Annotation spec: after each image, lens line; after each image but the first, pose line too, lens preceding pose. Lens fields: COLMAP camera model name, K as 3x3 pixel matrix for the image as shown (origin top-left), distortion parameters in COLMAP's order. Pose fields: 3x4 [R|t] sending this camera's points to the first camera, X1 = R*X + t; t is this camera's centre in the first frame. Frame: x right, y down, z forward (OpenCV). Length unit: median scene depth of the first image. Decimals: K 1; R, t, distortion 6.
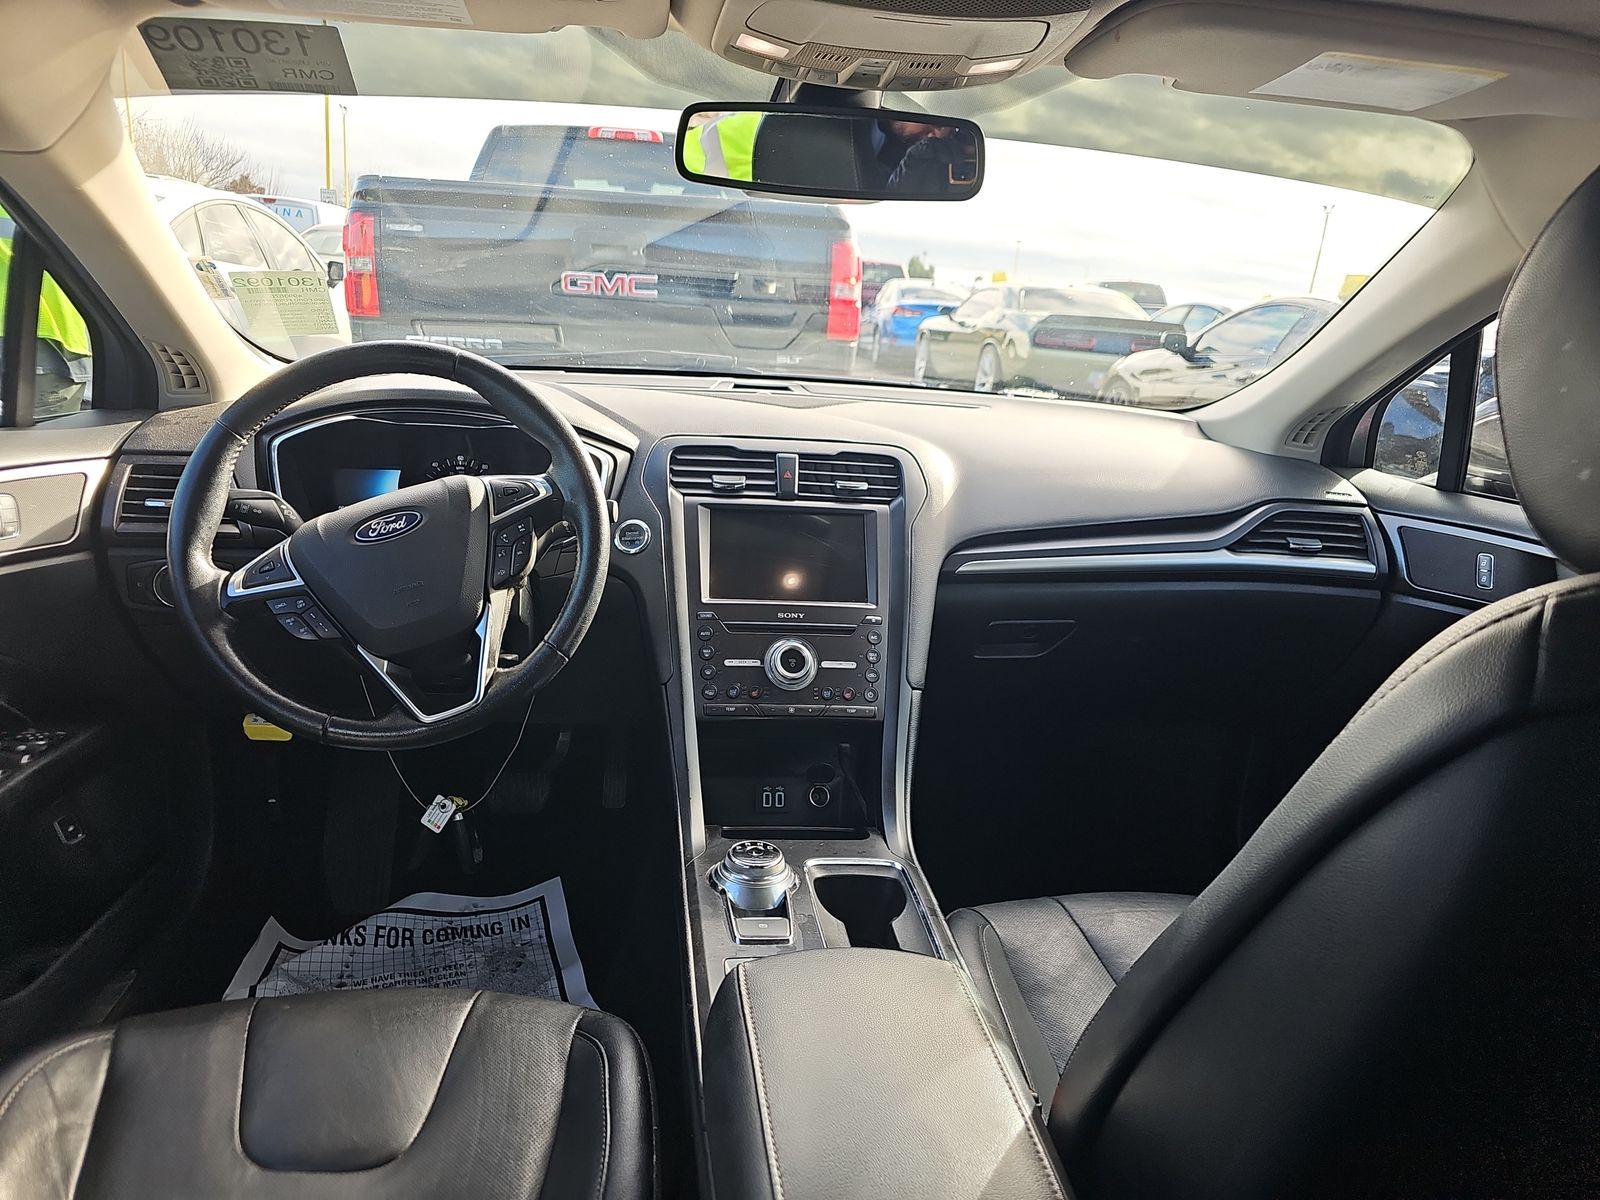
lens RADIAL K [[1068.3, 0, 804.2], [0, 1068.3, 623.8], [0, 0, 1]] dist [0.070819, -0.104697]
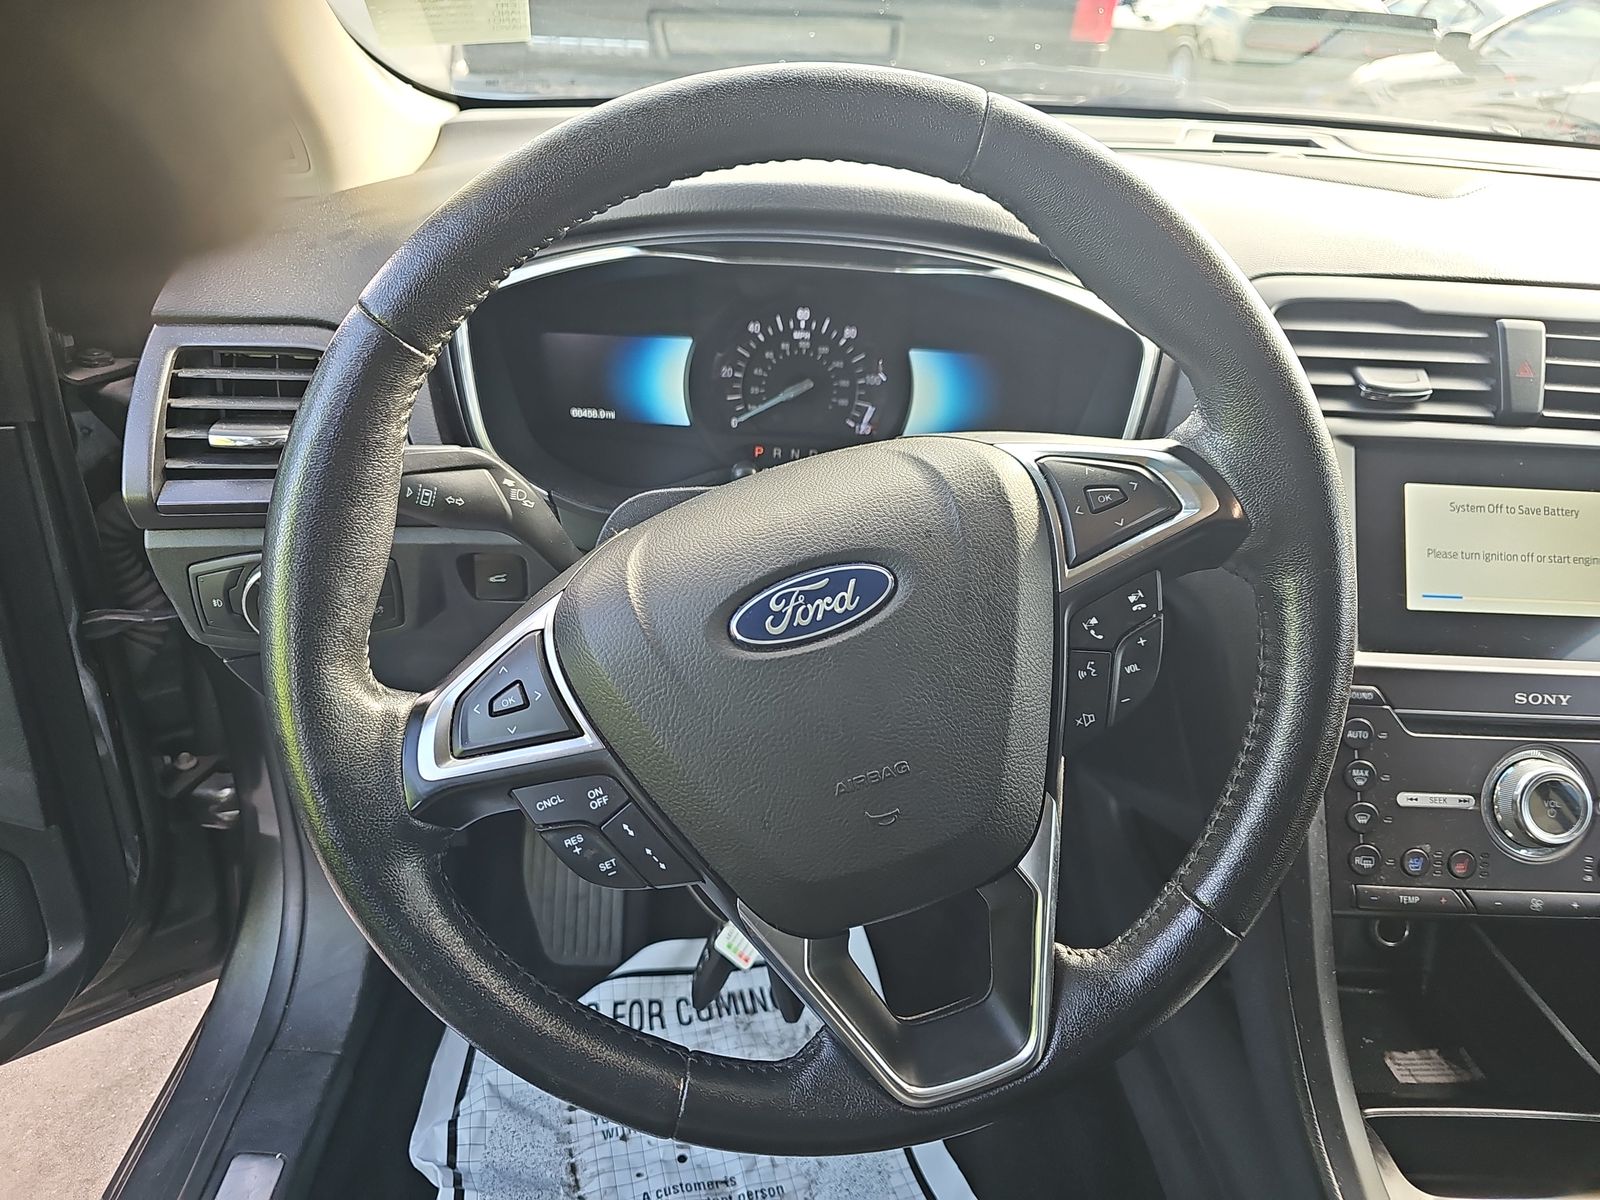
lens RADIAL K [[1071.4, 0, 799.7], [0, 1071.4, 626.4], [0, 0, 1]] dist [0.004195, 0.001837]
pose [[0.995941, 0.041573, -0.079837, -0.301650], [-0.021217, 0.970386, 0.240626, -0.145463], [0.087477, -0.237955, 0.967329, 0.531522]]
